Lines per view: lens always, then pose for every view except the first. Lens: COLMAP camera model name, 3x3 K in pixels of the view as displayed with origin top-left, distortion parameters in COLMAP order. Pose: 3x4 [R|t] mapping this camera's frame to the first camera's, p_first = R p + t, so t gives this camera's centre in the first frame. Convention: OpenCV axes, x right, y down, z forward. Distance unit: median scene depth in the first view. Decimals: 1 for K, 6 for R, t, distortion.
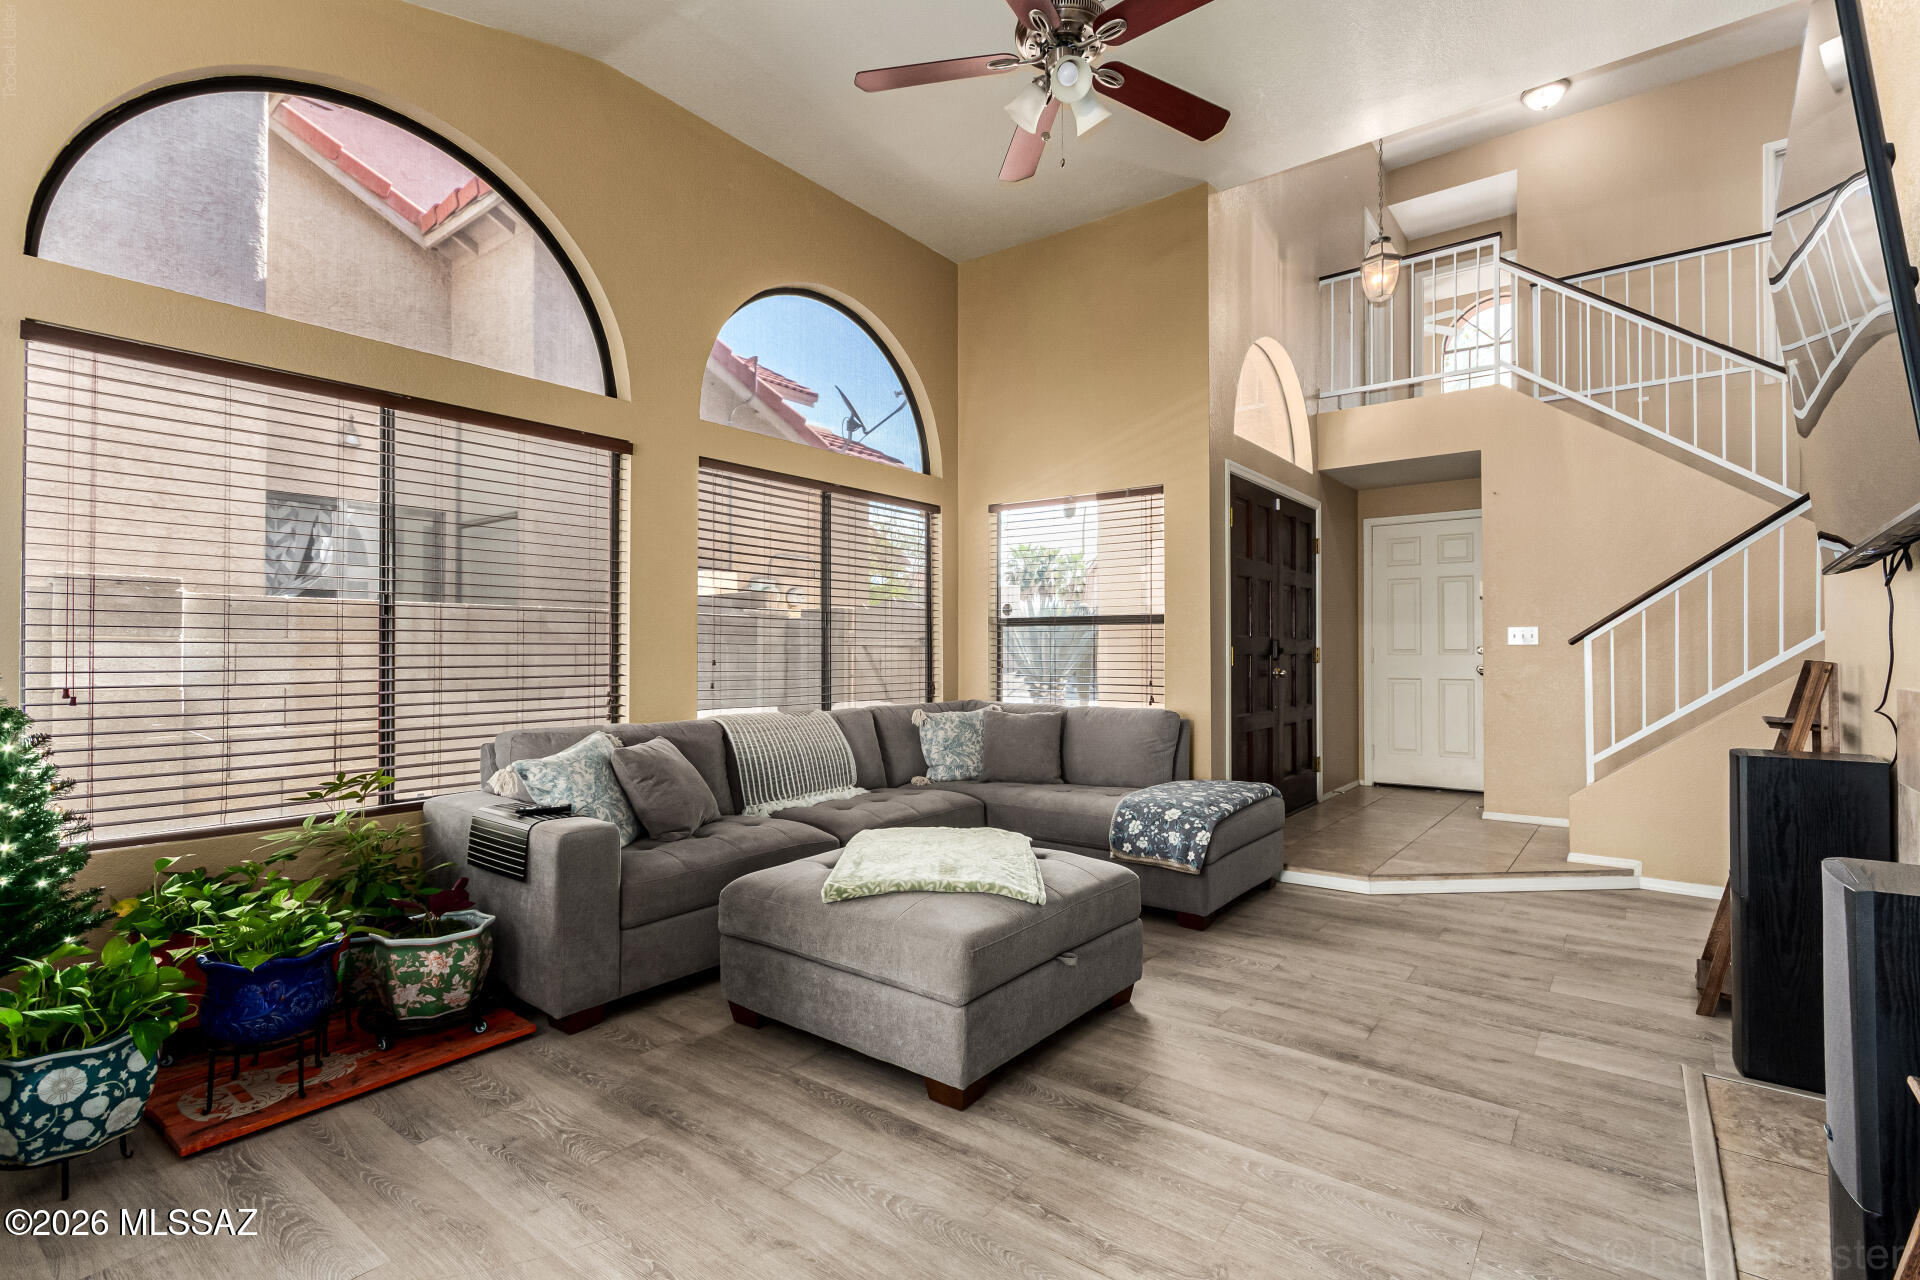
lens RADIAL K [[896.8, 0, 965.4], [0, 896.8, 642.9], [0, 0, 1]] dist [0.004087, -0.000415]
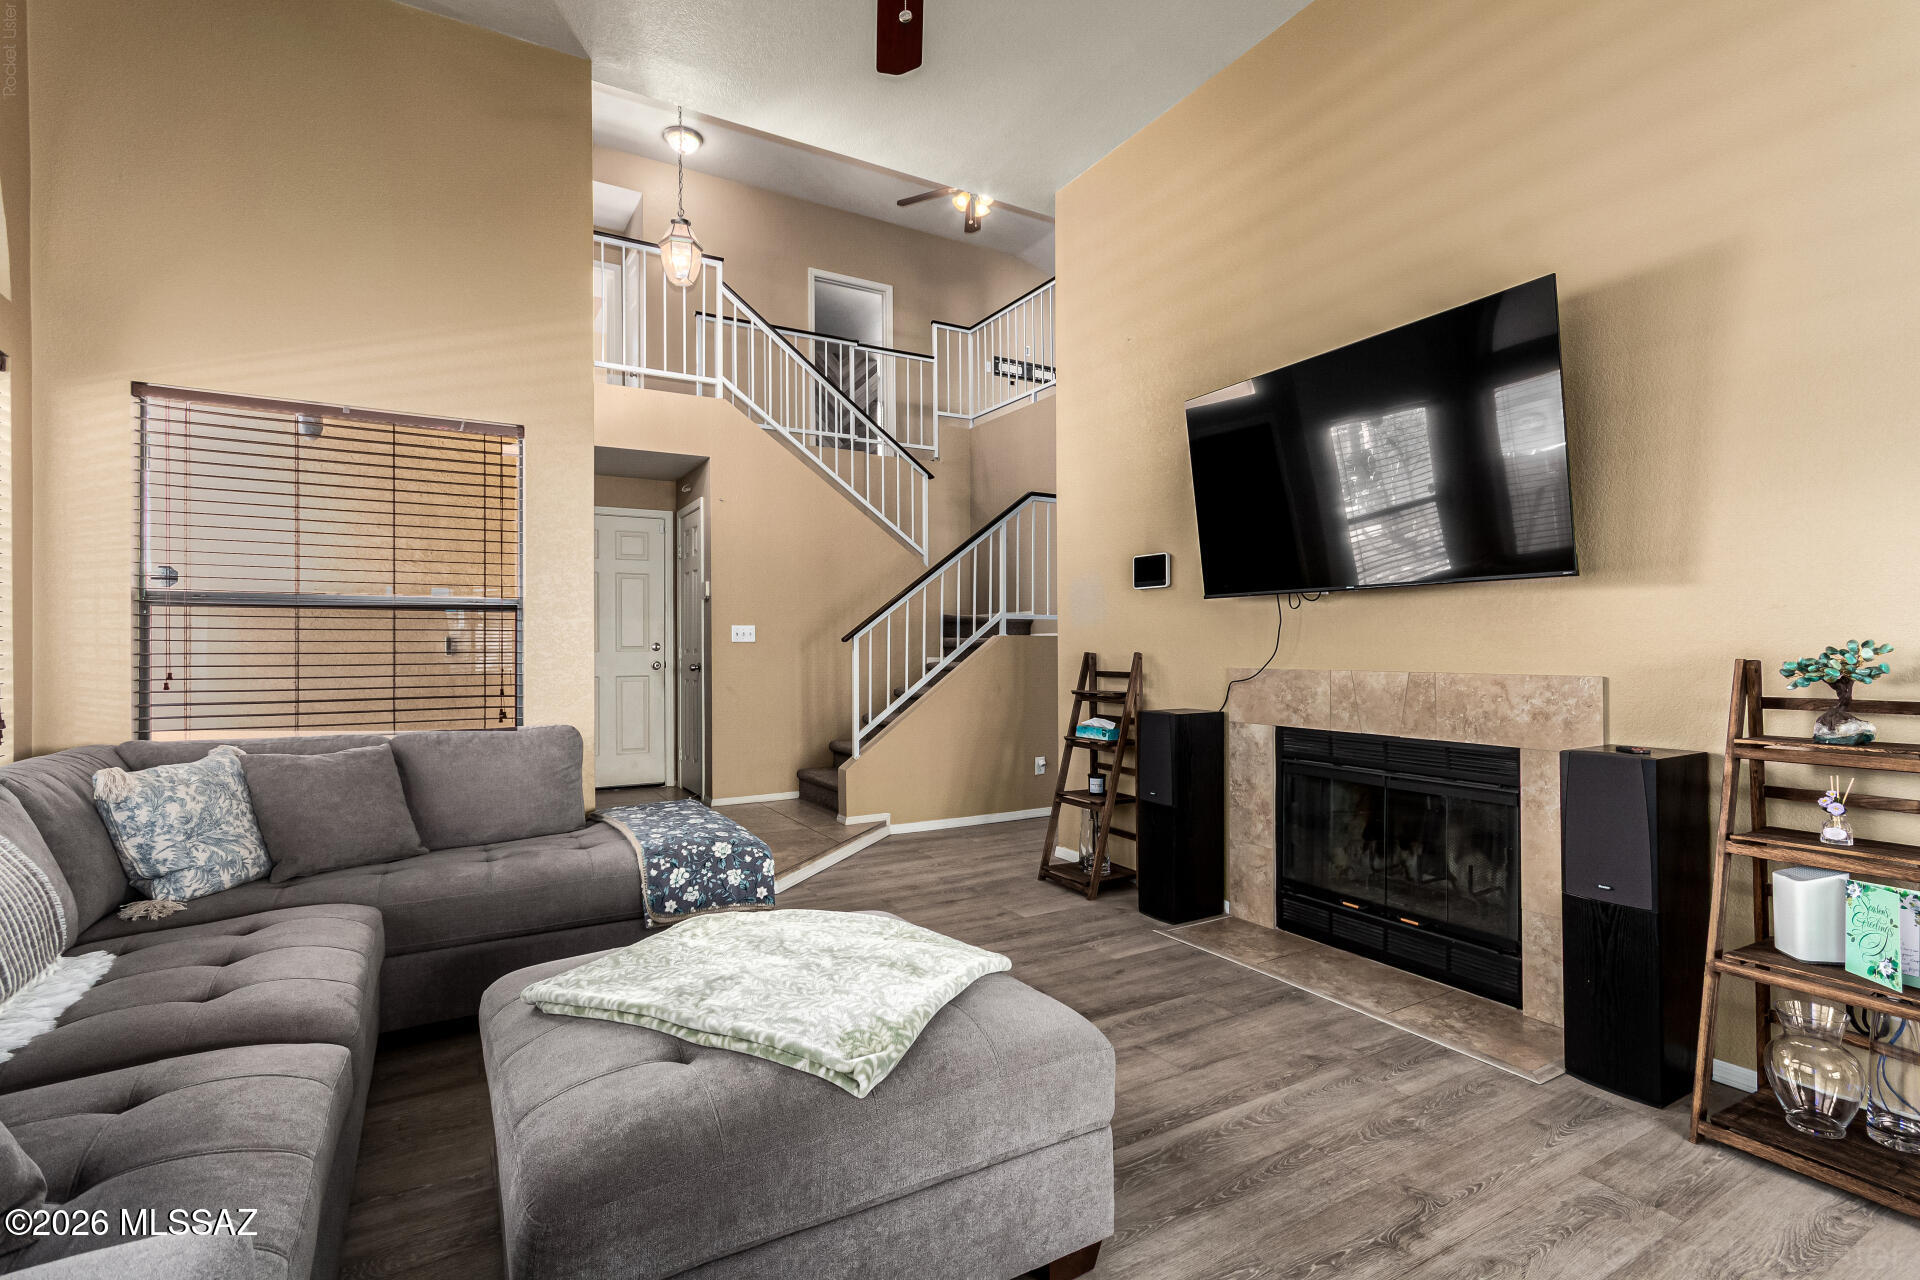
lens RADIAL K [[896.8, 0, 962.1], [0, 896.8, 629.0], [0, 0, 1]] dist [0.004087, -0.000415]
pose [[0.366643, 0.017351, 0.930200, -0.476761], [-0.005773, 0.999849, -0.016375, 0.004033], [-0.930344, 0.000633, 0.366688, 0.531083]]
